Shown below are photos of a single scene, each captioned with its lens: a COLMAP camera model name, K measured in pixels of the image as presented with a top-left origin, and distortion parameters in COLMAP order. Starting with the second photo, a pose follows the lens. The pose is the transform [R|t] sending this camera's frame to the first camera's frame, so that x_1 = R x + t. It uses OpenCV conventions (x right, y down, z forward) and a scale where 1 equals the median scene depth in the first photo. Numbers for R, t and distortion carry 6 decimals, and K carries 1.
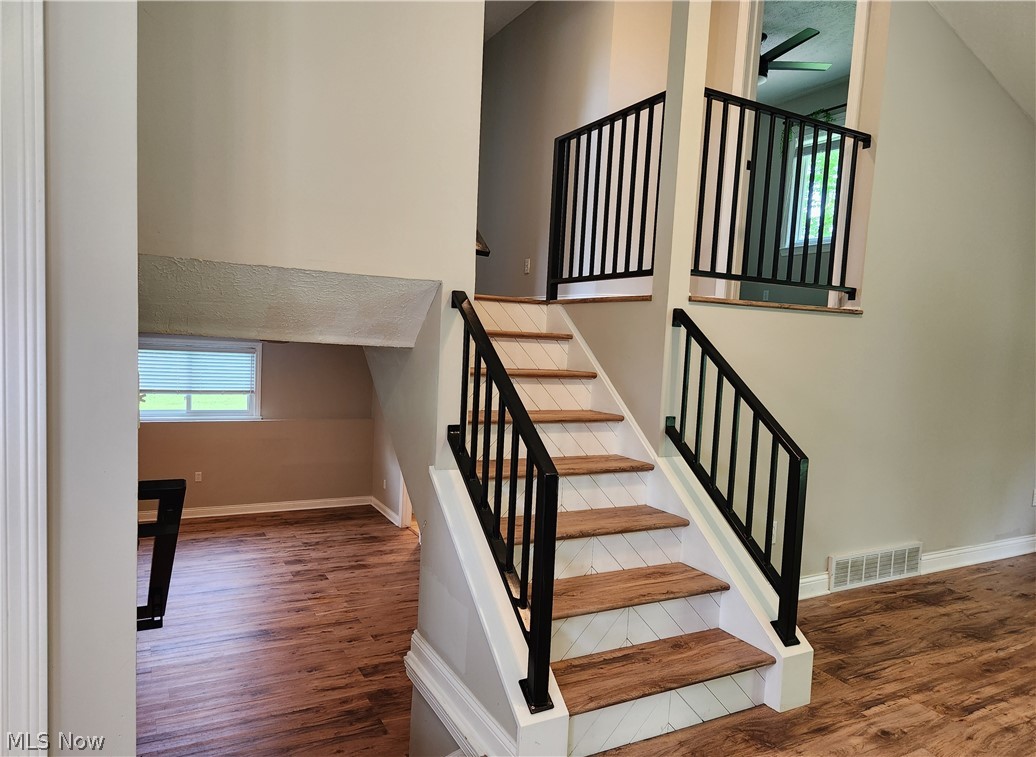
lens RADIAL K [[712.5, 0, 518.9], [0, 712.5, 382.3], [0, 0, 1]] dist [0.002389, 0.000363]
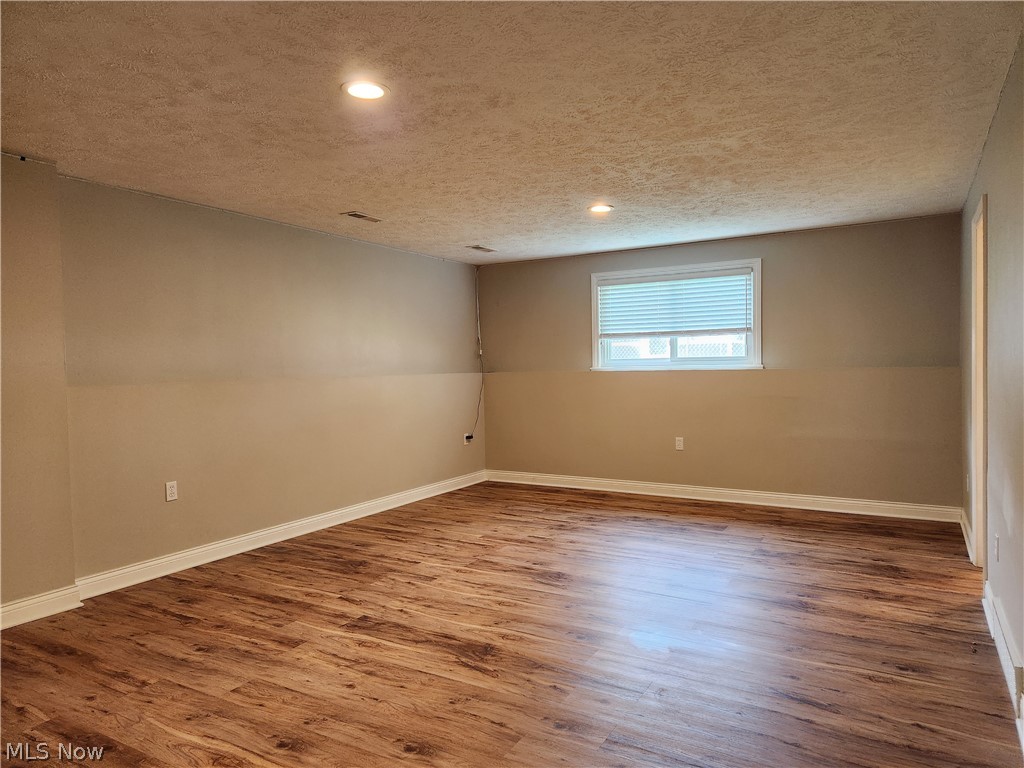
lens RADIAL K [[679.9, 0, 519.9], [0, 679.9, 379.7], [0, 0, 1]] dist [0.027306, -0.007080]
pose [[0.520840, -0.033296, -0.853005, 0.085750], [-0.021067, 0.998433, -0.051836, 0.110467], [0.853394, 0.044969, 0.519323, 0.495155]]
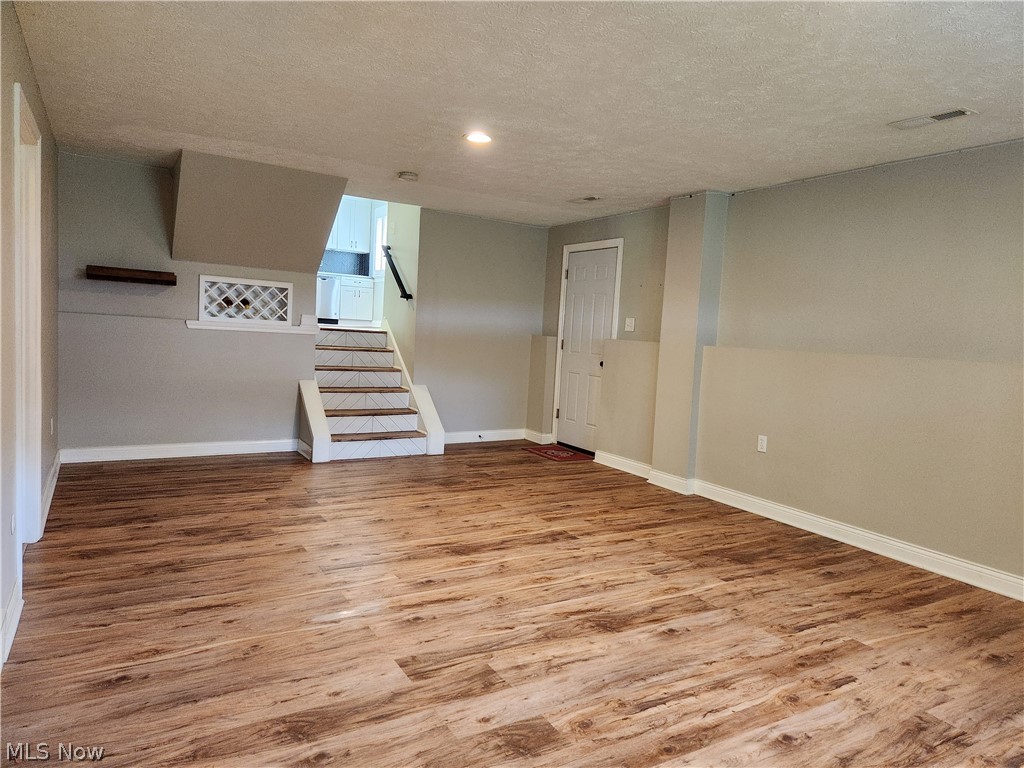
lens RADIAL K [[679.9, 0, 519.0], [0, 679.9, 383.1], [0, 0, 1]] dist [0.027306, -0.007080]
pose [[-0.993962, -0.098823, -0.047688, -0.246632], [-0.105173, 0.981945, 0.157236, 0.051156], [0.031288, 0.161302, -0.986409, 1.103731]]
